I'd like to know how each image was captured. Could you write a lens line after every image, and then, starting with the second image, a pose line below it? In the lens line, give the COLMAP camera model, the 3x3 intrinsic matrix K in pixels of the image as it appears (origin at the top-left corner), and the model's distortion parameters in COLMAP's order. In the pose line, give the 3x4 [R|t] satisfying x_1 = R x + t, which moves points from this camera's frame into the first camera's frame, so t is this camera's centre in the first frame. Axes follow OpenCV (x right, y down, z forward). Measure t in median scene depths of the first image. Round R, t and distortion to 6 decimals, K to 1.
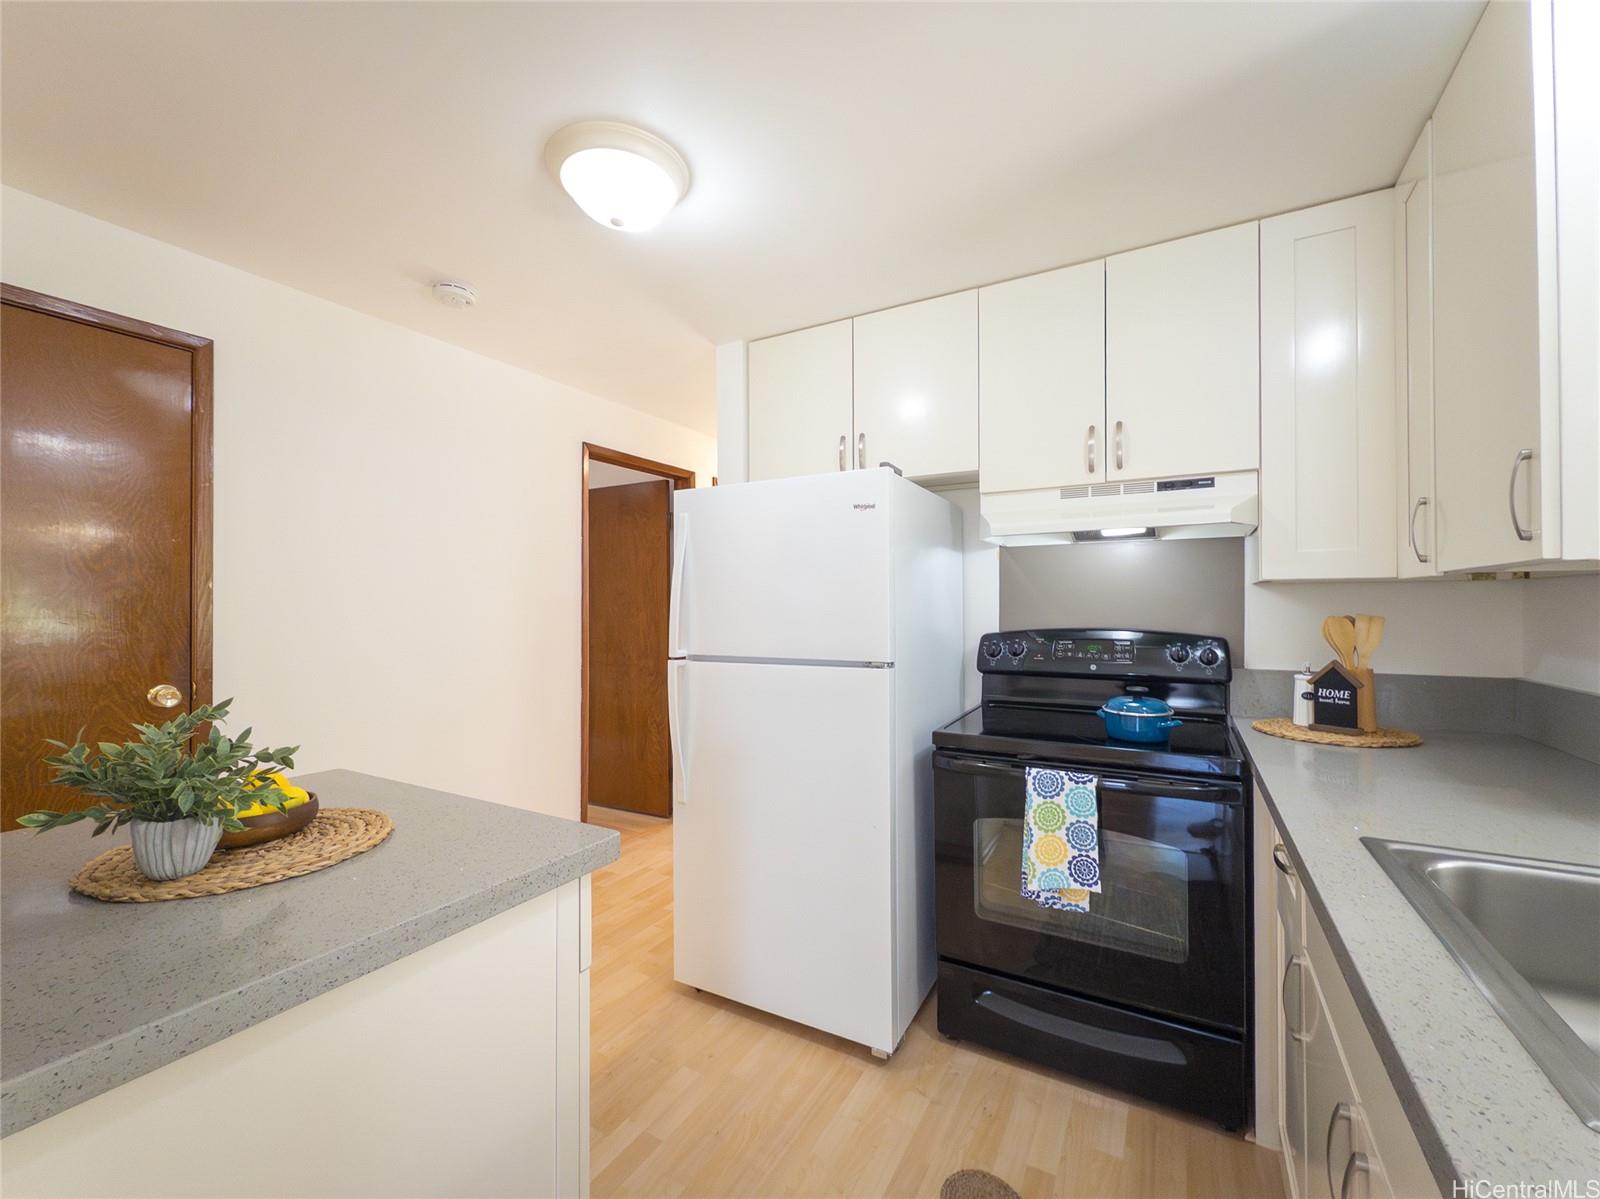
lens RADIAL K [[651.7, 0, 798.5], [0, 651.7, 604.1], [0, 0, 1]] dist [-0.000144, 0.000008]
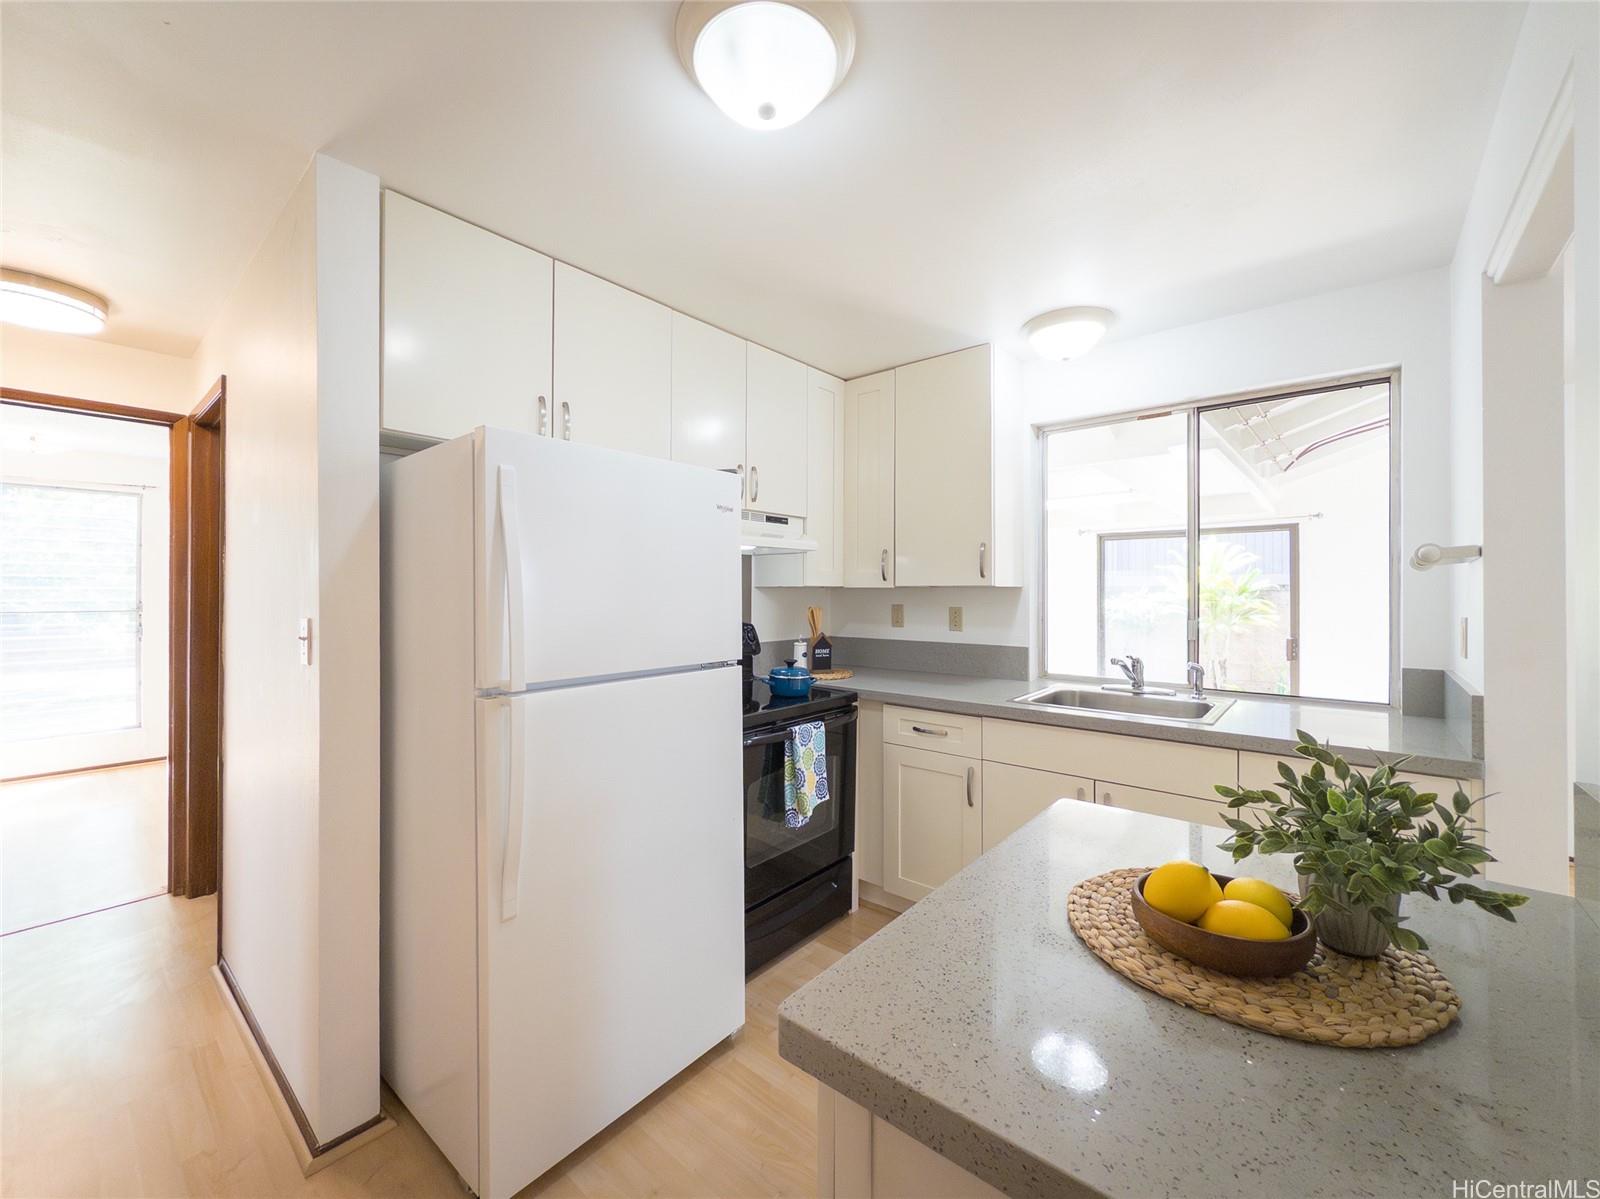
lens RADIAL K [[651.5, 0, 799.0], [0, 651.5, 584.5], [0, 0, 1]] dist [0.000160, -0.000009]
pose [[0.184684, 0.011416, 0.982732, -0.915723], [-0.009450, 0.999907, -0.009839, -0.024700], [-0.982753, -0.007470, 0.184775, 0.726668]]
